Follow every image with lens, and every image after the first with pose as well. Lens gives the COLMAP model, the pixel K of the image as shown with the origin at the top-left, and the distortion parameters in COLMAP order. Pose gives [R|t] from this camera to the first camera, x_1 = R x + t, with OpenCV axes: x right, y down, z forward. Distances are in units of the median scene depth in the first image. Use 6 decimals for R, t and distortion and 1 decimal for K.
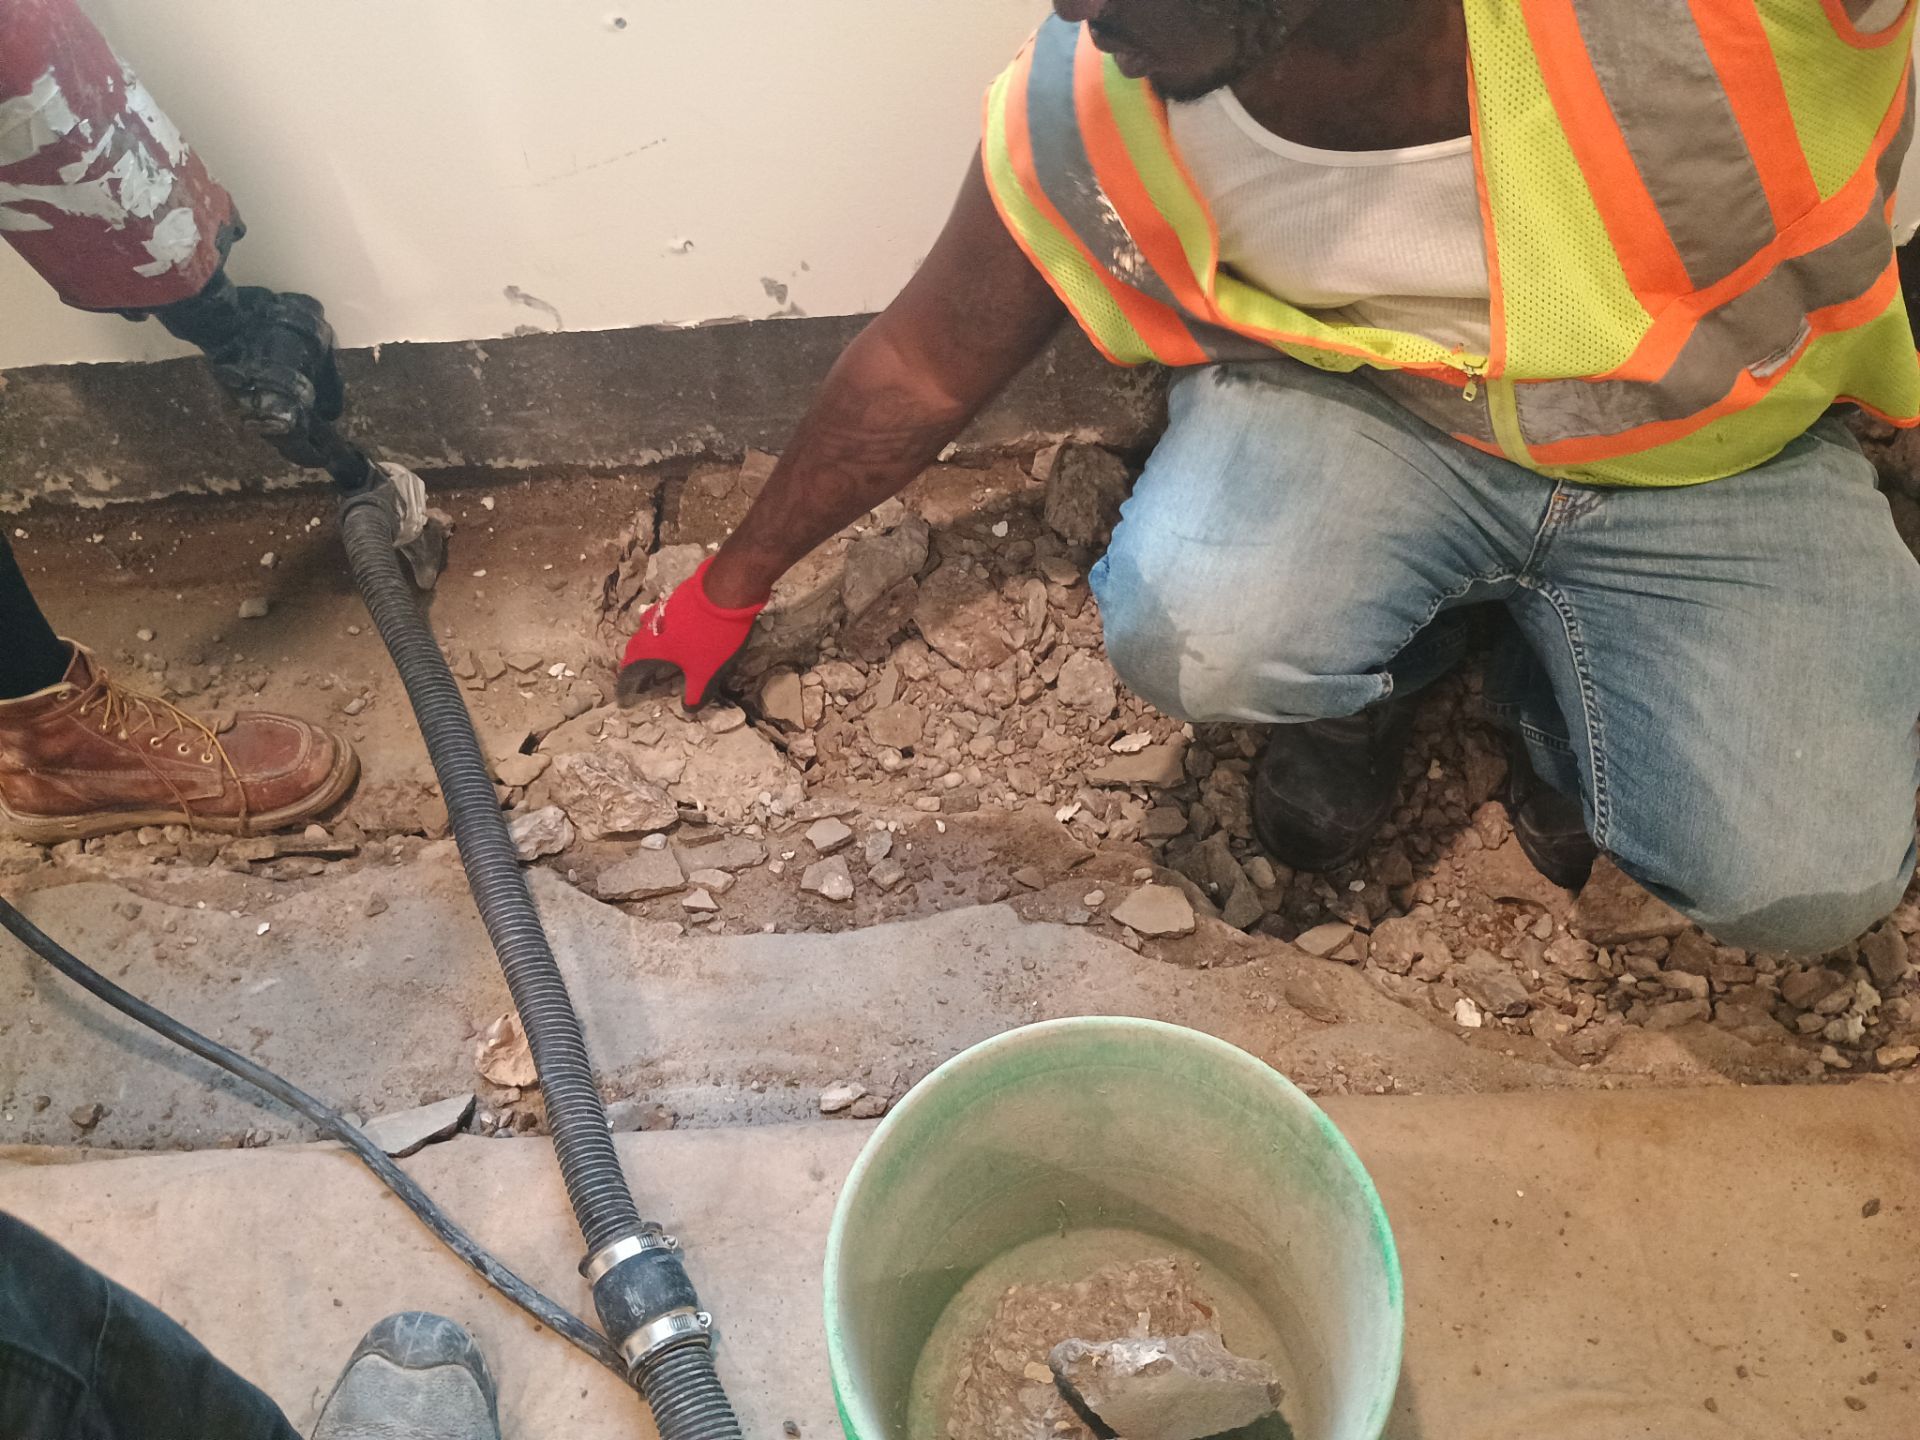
lens RADIAL K [[1522.3, 0, 960.1], [0, 1522.3, 711.0], [0, 0, 1]] dist [0.049831, -0.046045]
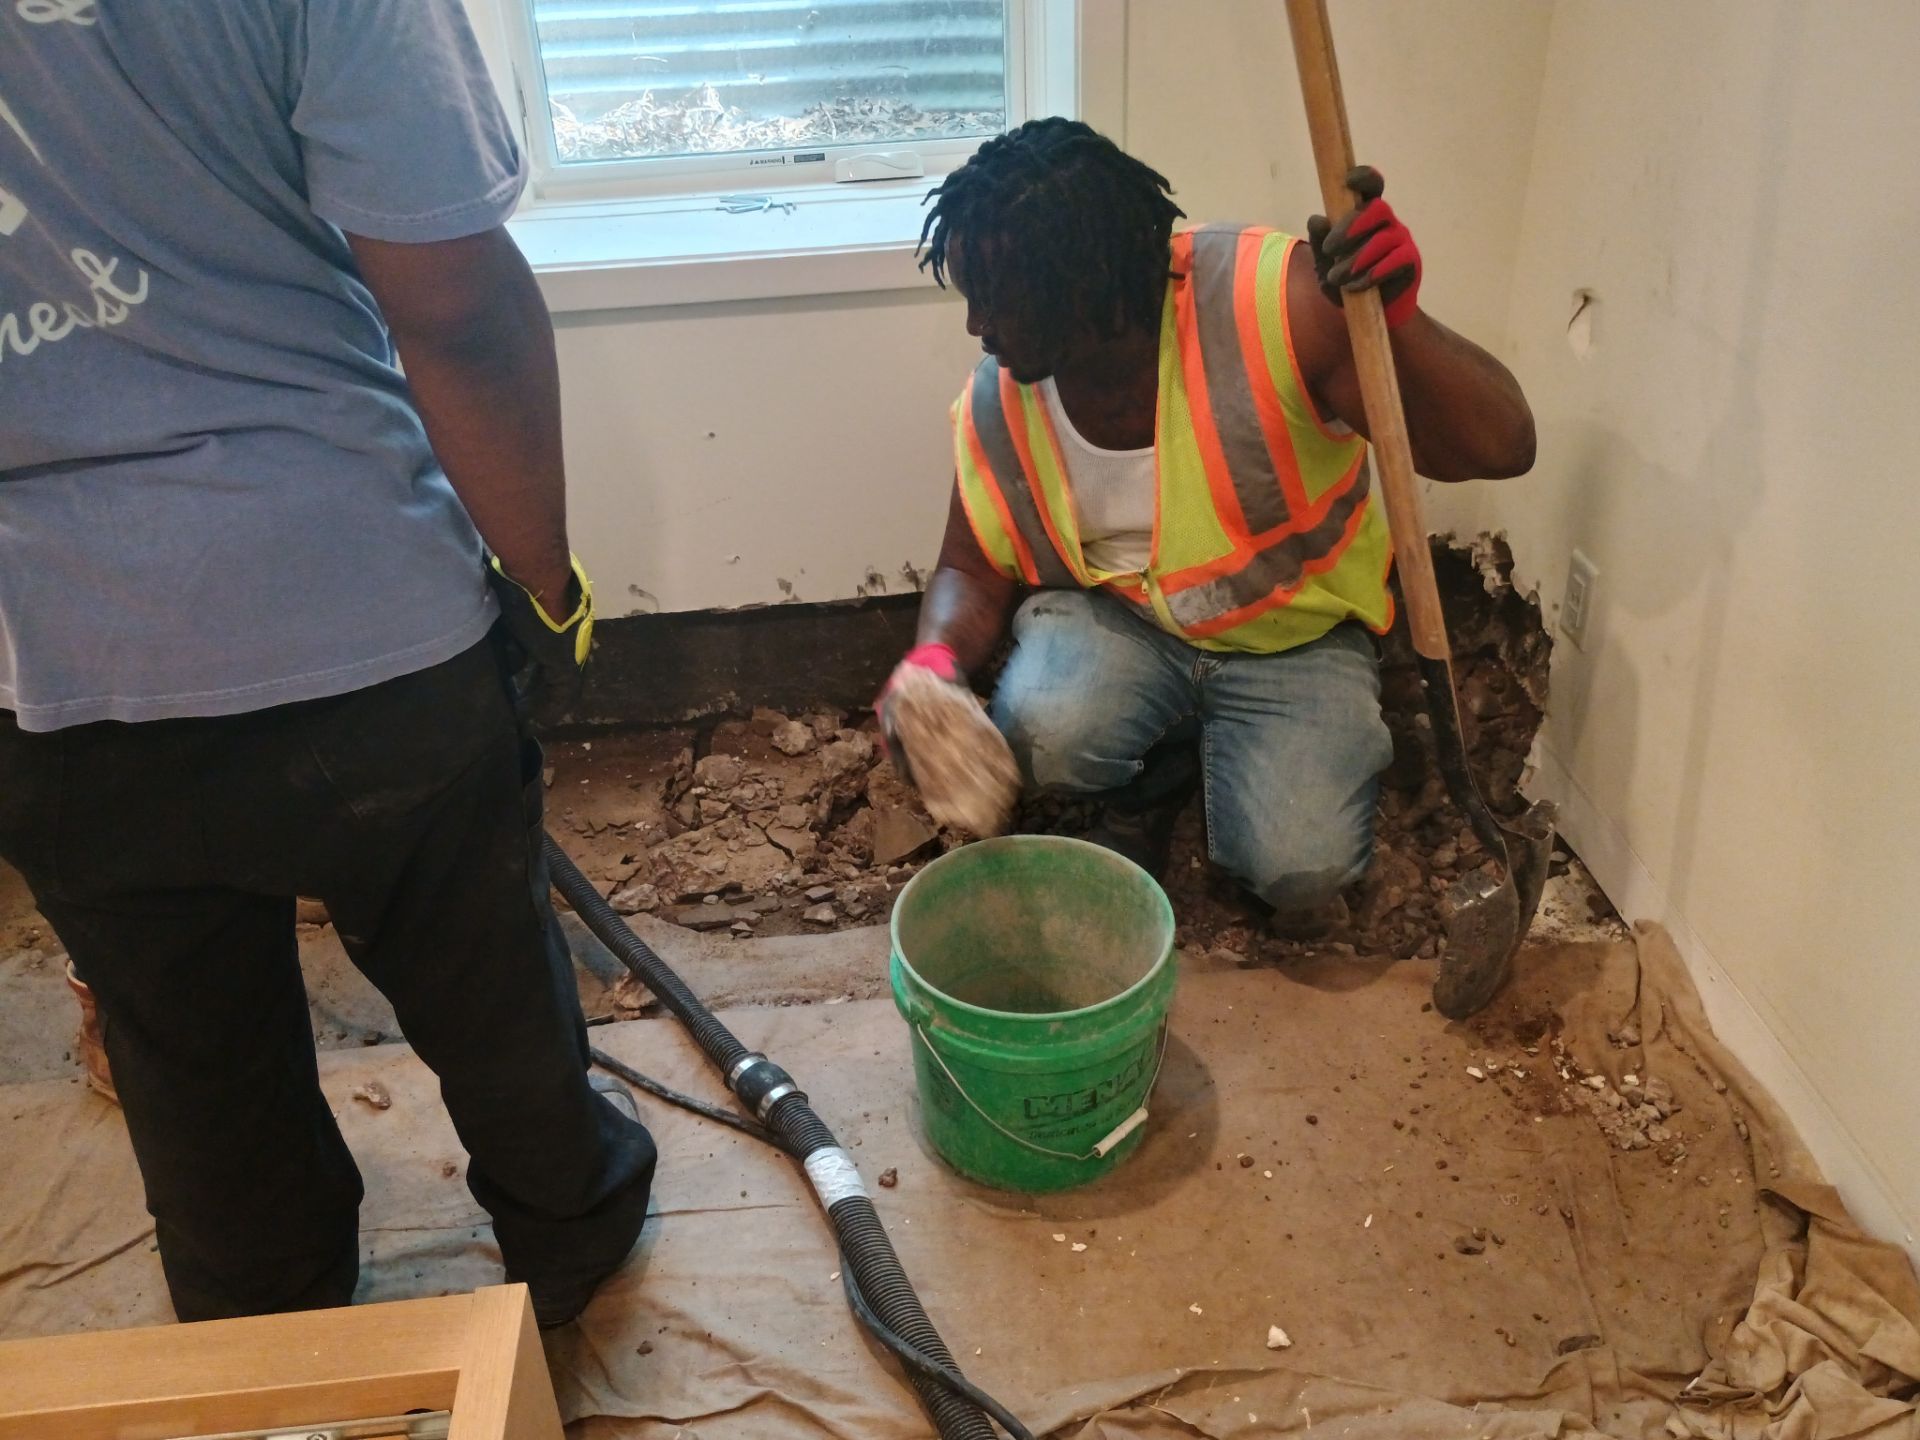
lens RADIAL K [[1522.3, 0, 955.8], [0, 1522.3, 723.5], [0, 0, 1]] dist [0.049831, -0.046045]
pose [[0.997414, -0.026296, 0.066887, -0.045502], [0.047655, 0.938635, -0.341604, 0.472268], [-0.053799, 0.343908, 0.937461, -0.585237]]
